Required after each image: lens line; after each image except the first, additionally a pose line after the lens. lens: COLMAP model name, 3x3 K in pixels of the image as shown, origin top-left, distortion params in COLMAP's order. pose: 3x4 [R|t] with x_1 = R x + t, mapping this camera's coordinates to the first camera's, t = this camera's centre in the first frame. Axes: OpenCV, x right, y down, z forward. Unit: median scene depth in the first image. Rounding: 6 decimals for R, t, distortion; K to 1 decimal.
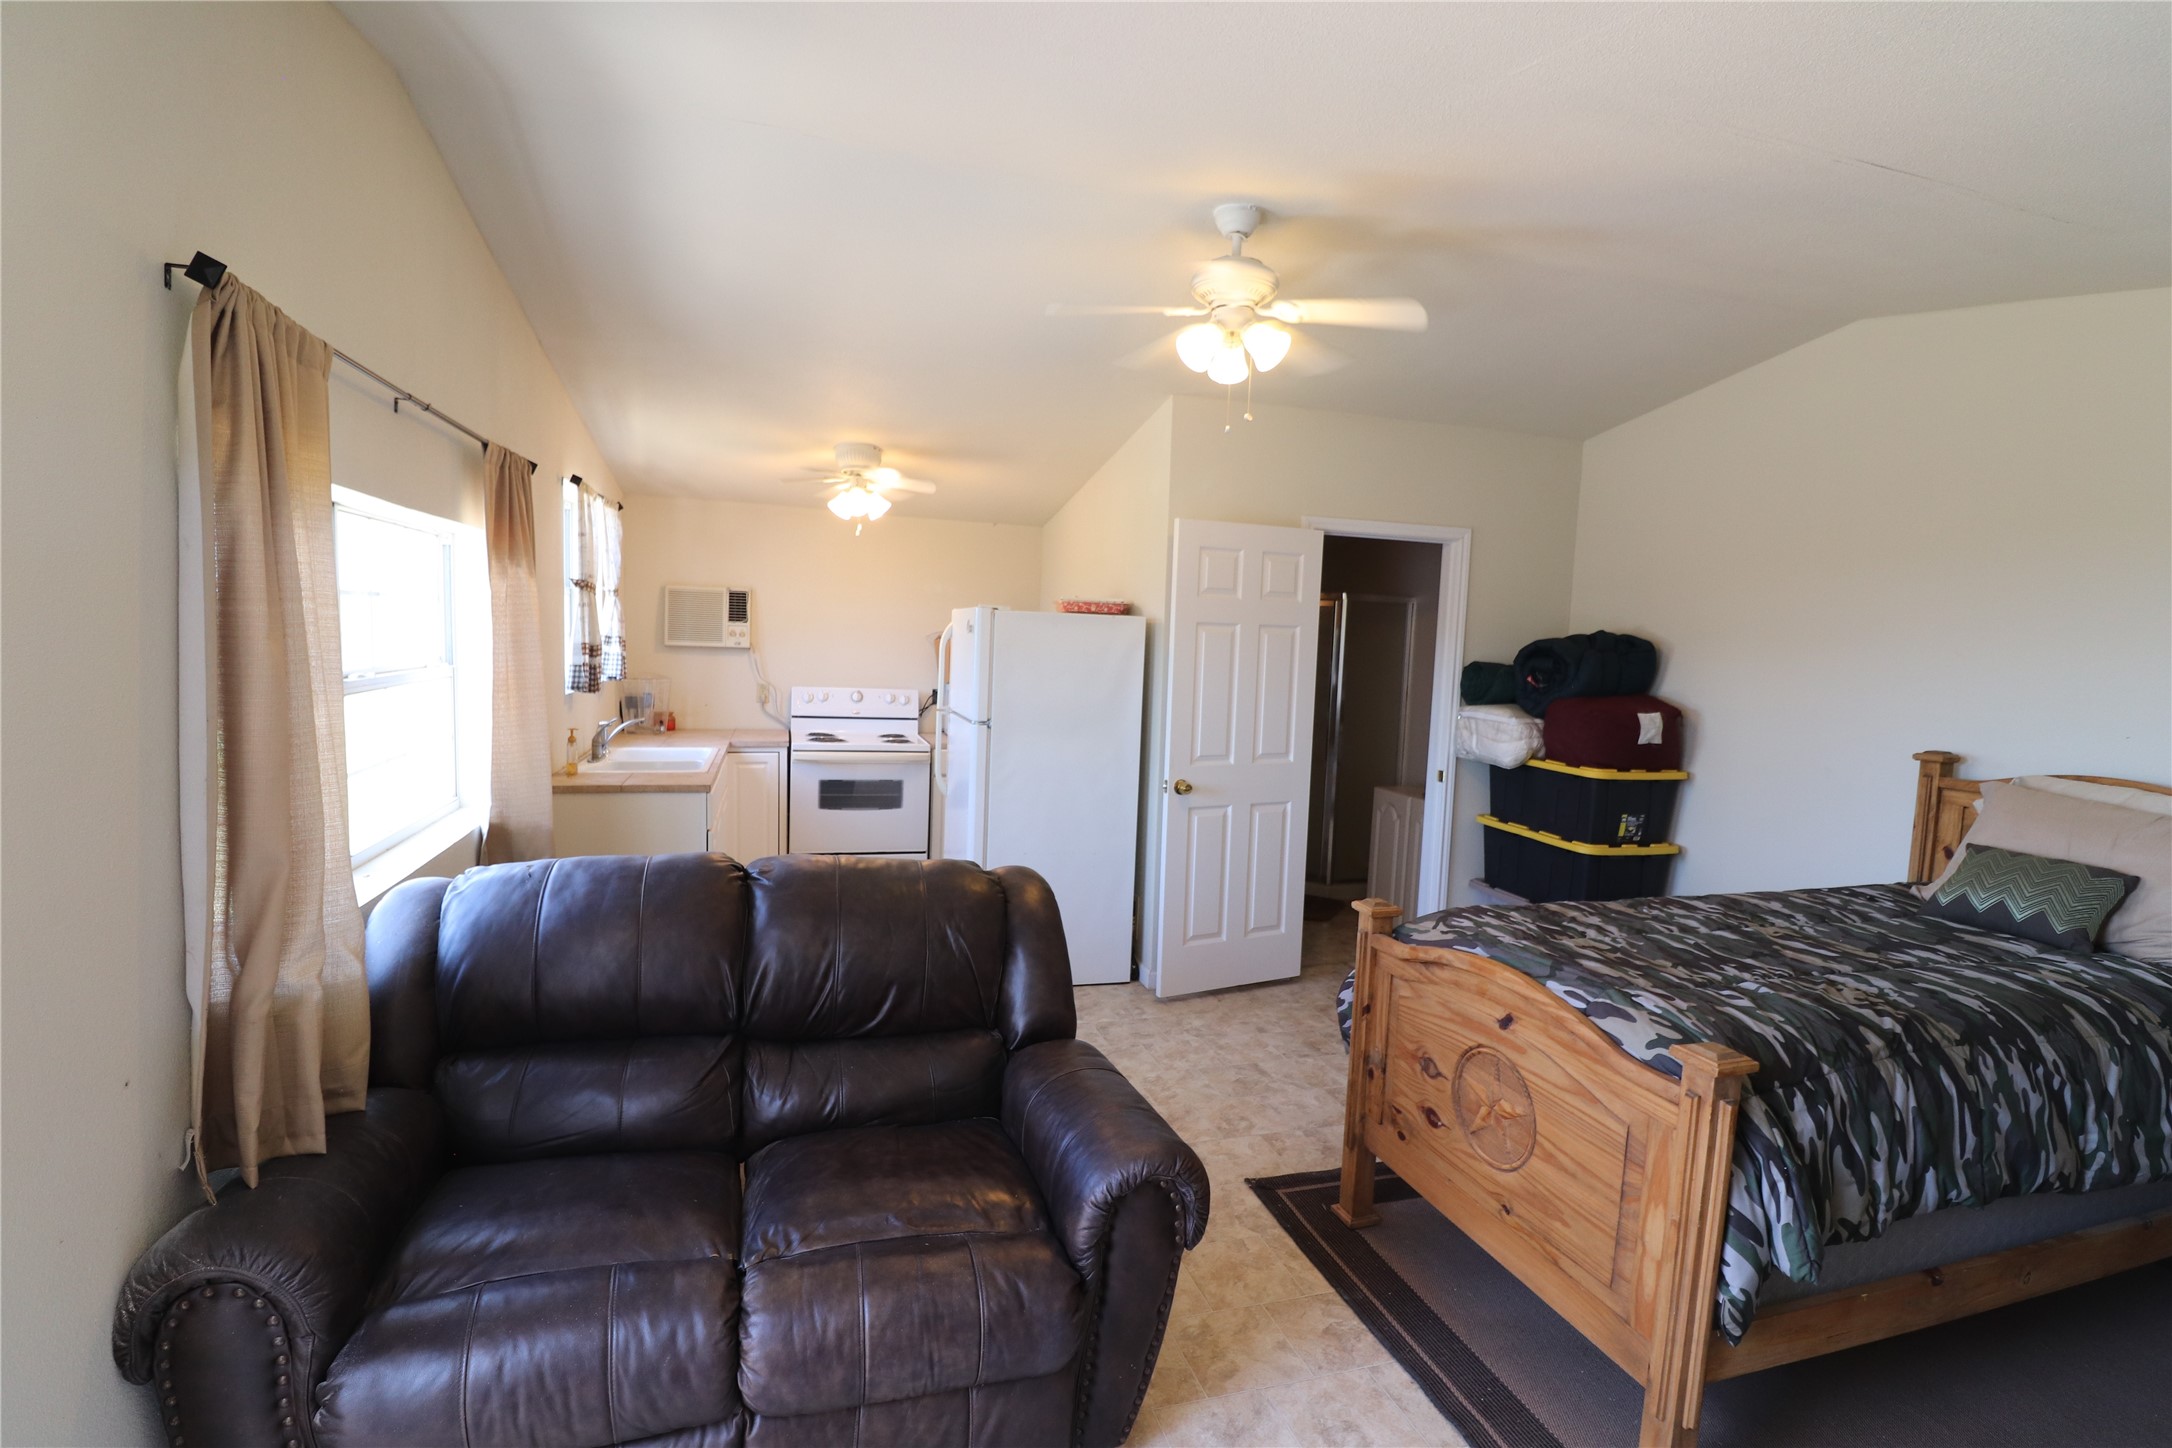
lens RADIAL K [[1005.2, 0, 1086.0], [0, 1005.2, 724.0], [0, 0, 1]] dist [-0.020480, -0.000314]
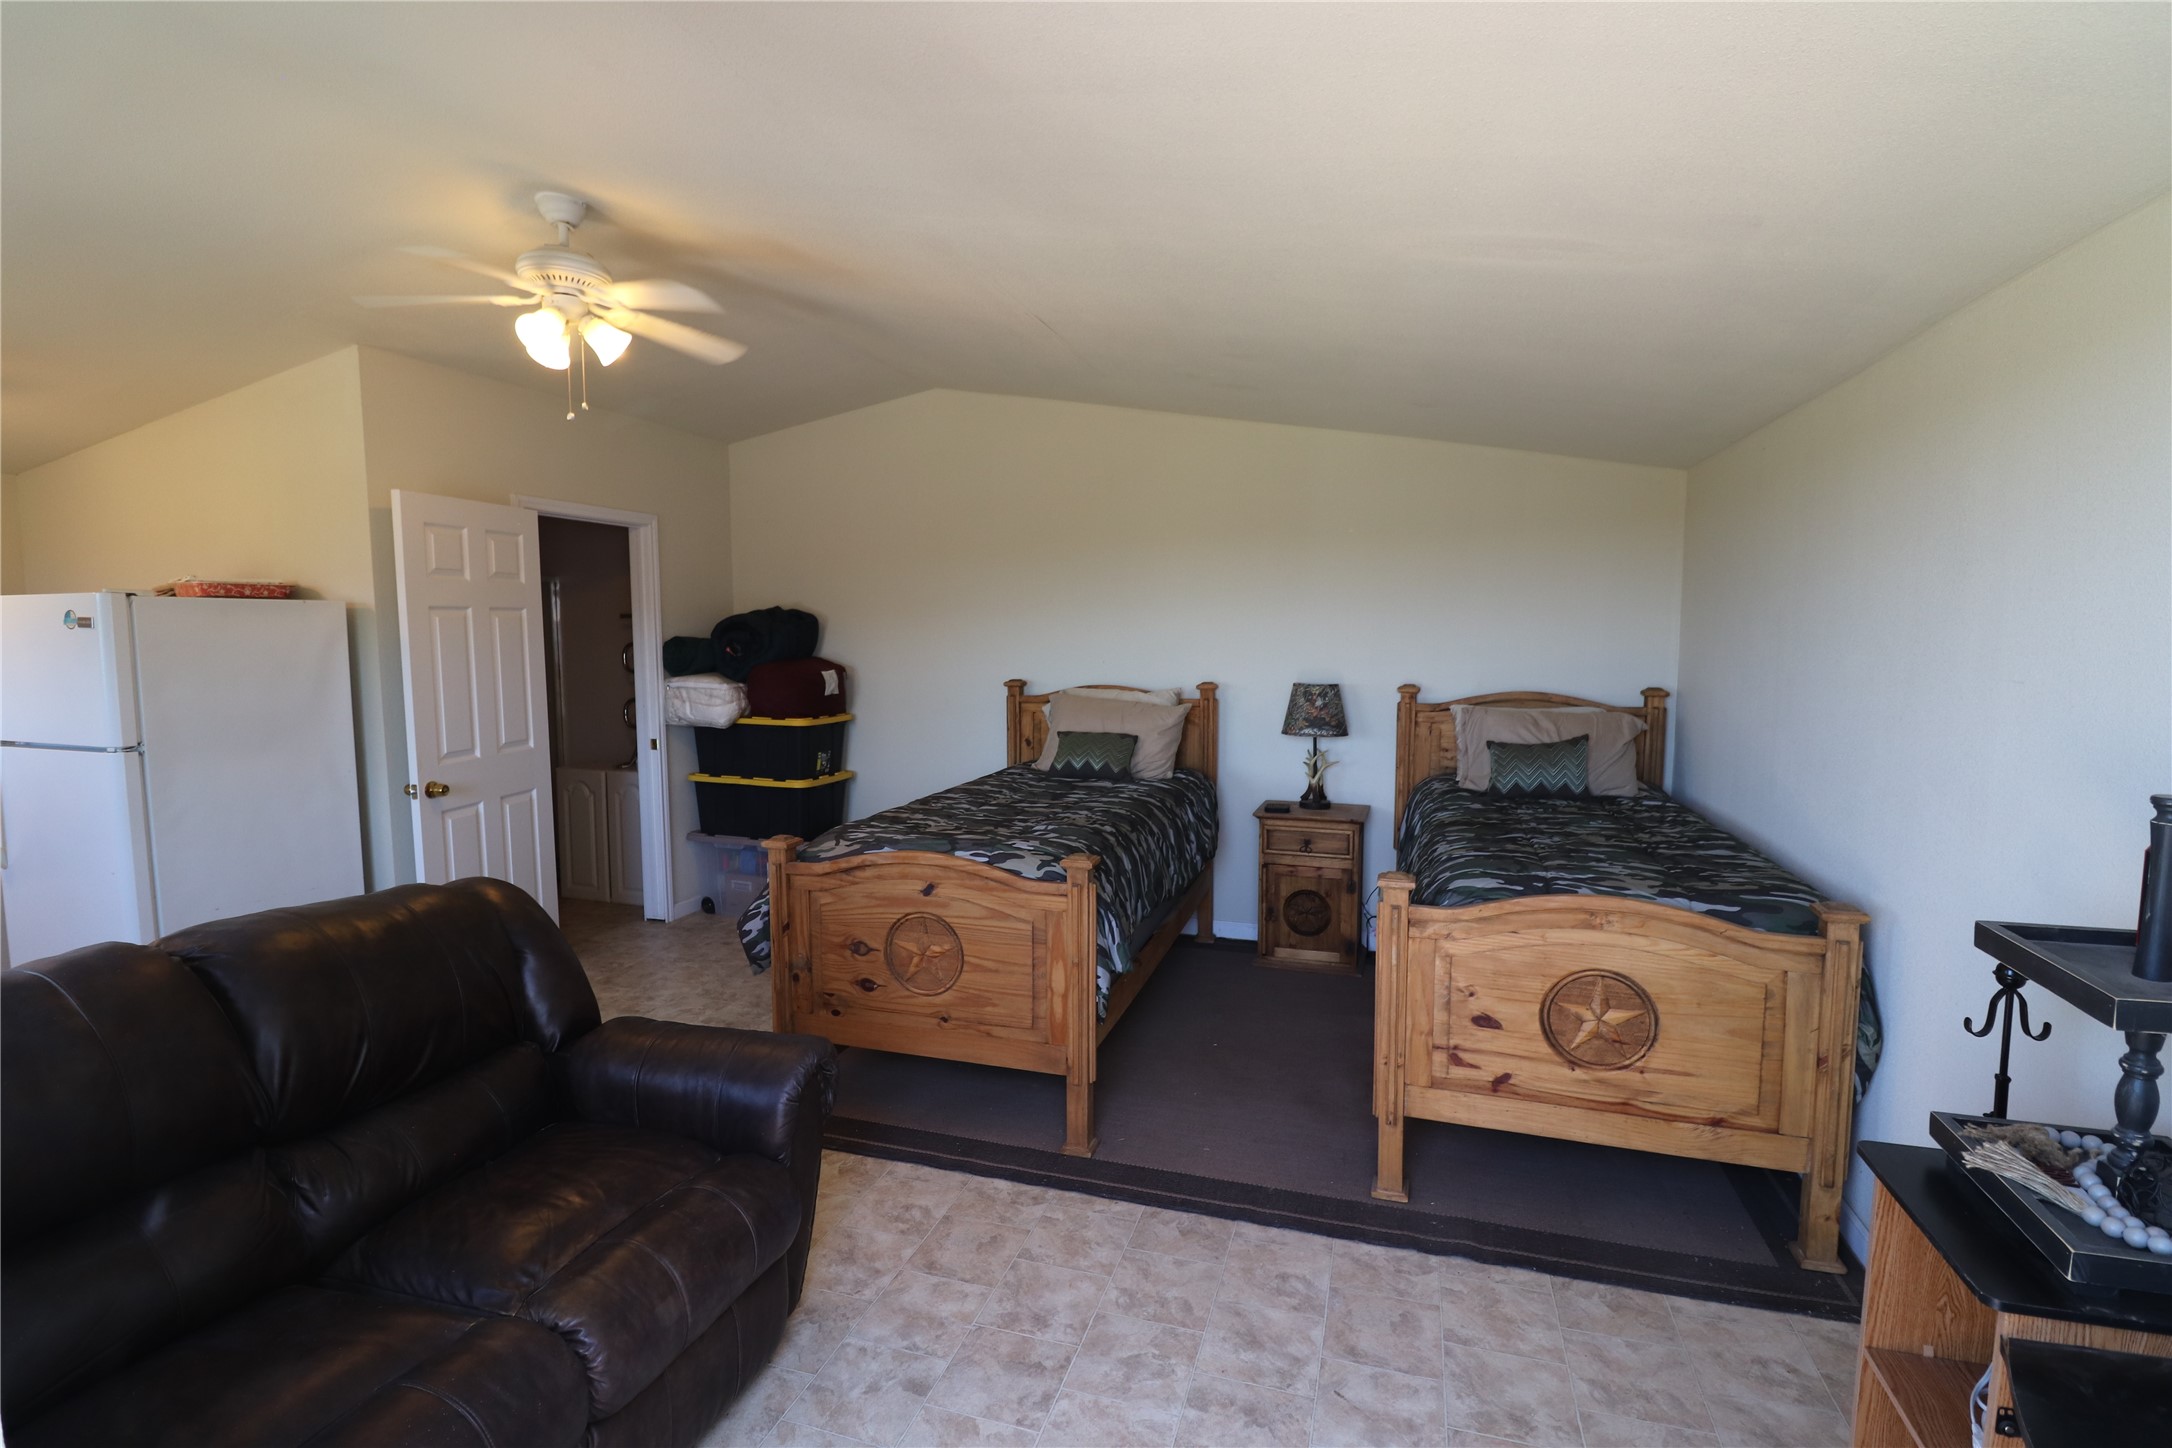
lens RADIAL K [[1005.2, 0, 1086.0], [0, 1005.2, 724.0], [0, 0, 1]] dist [-0.020480, -0.000314]
pose [[0.559406, -0.114364, 0.820966, -0.481487], [0.091682, 0.992896, 0.075843, -0.015649], [-0.823808, 0.032841, 0.565917, 0.012855]]
